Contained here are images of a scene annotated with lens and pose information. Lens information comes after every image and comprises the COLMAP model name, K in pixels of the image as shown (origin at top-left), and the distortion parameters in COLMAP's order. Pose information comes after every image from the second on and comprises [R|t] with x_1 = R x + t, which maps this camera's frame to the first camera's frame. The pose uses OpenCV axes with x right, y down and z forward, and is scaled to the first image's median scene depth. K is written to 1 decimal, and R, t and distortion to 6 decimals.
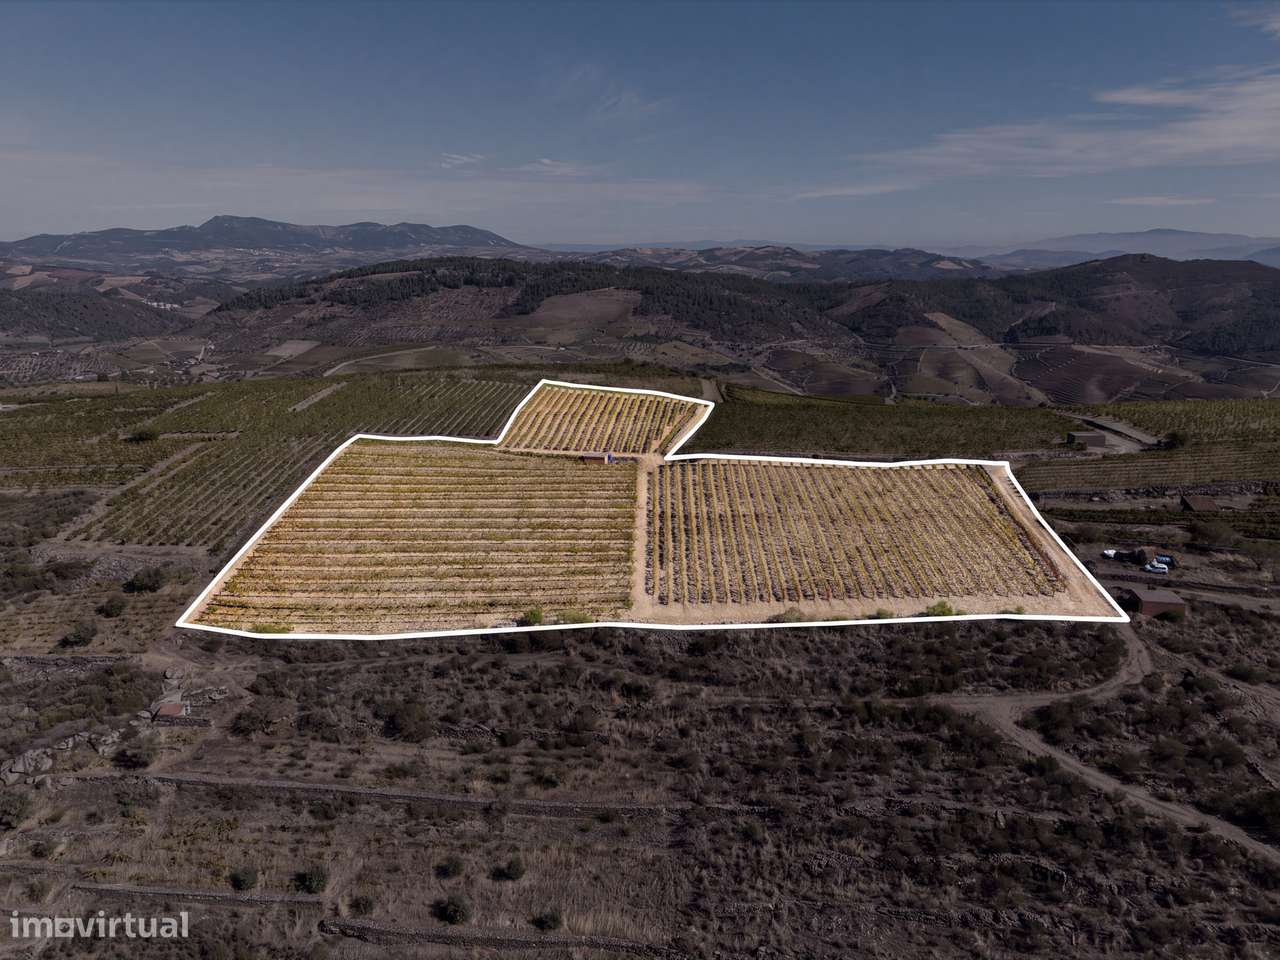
lens RADIAL K [[856.1, 0, 636.6], [0, 856.1, 480.7], [0, 0, 1]] dist [0.017772, -0.016542]
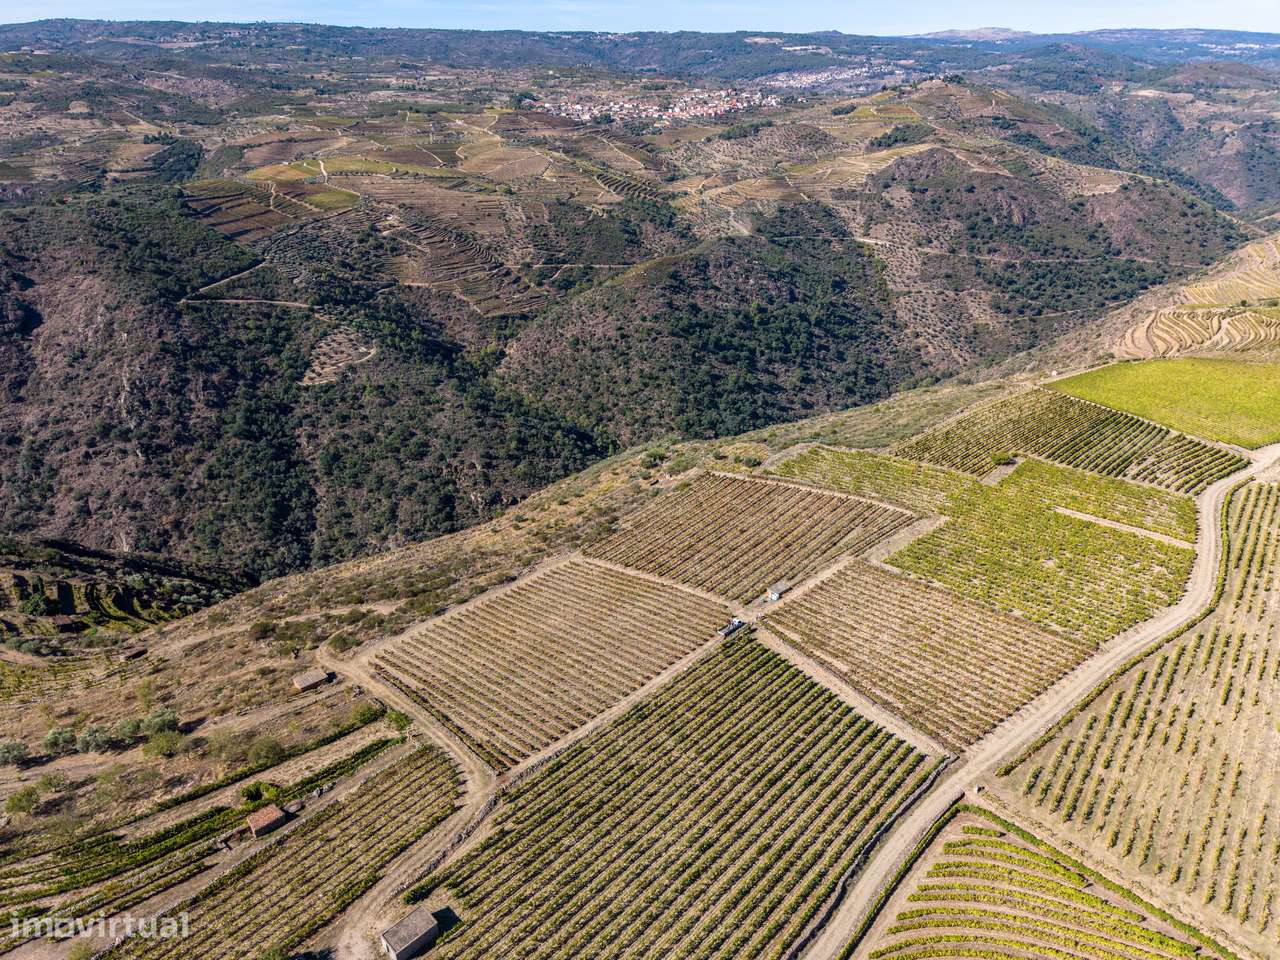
lens RADIAL K [[856.1, 0, 636.5], [0, 856.1, 479.9], [0, 0, 1]] dist [0.017772, -0.016542]
pose [[-0.660846, 0.328781, -0.674674, 0.066431], [-0.198655, 0.790252, 0.579687, -0.064074], [0.723753, 0.517111, -0.456921, 0.113135]]
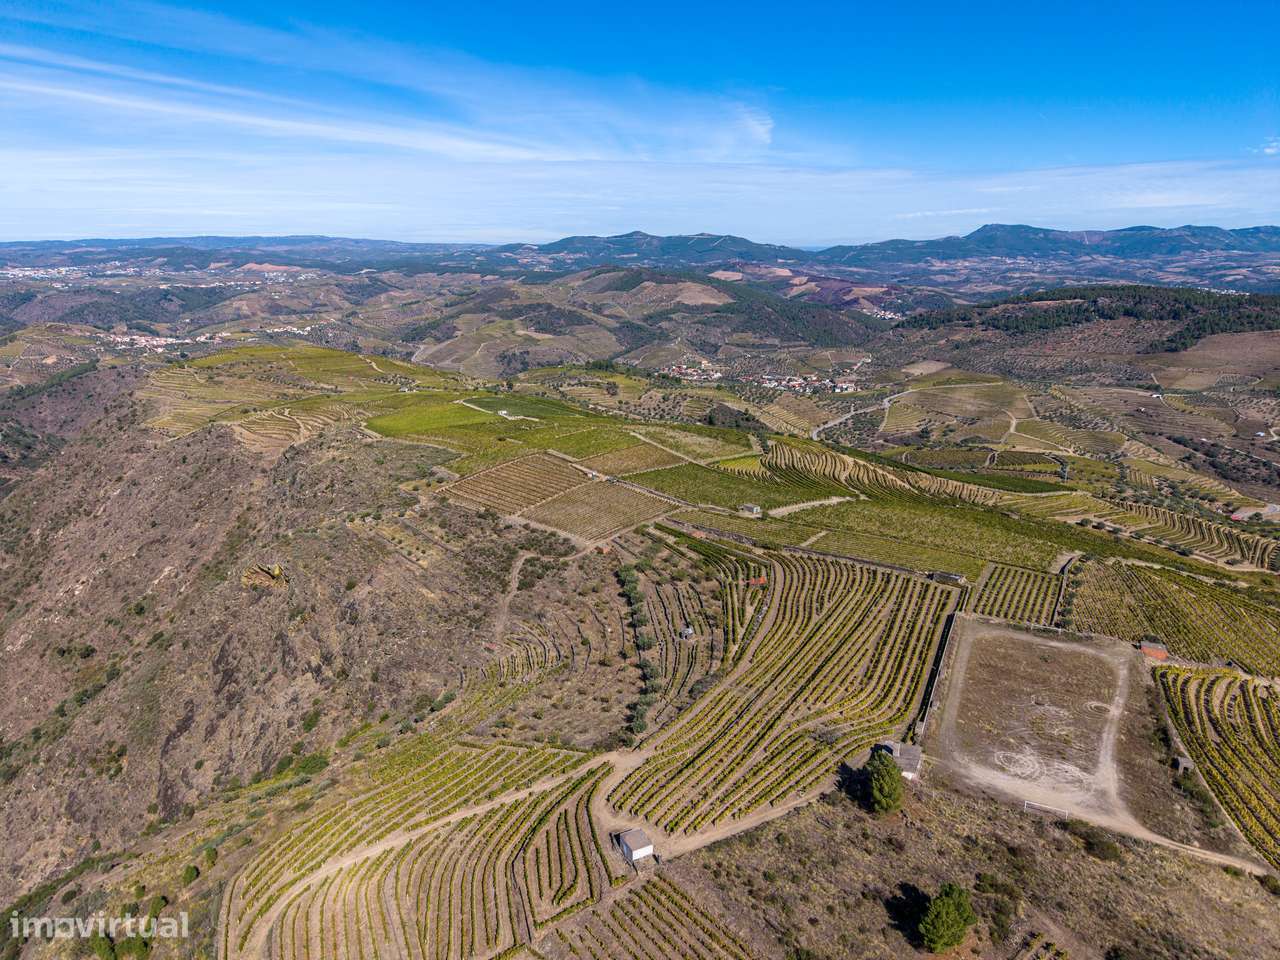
lens RADIAL K [[856.1, 0, 637.2], [0, 856.1, 472.7], [0, 0, 1]] dist [0.017772, -0.016542]
pose [[0.675978, 0.177675, -0.715182, 0.164321], [-0.185087, 0.980325, 0.068605, -0.020189], [0.713300, 0.085995, 0.695564, -0.058892]]
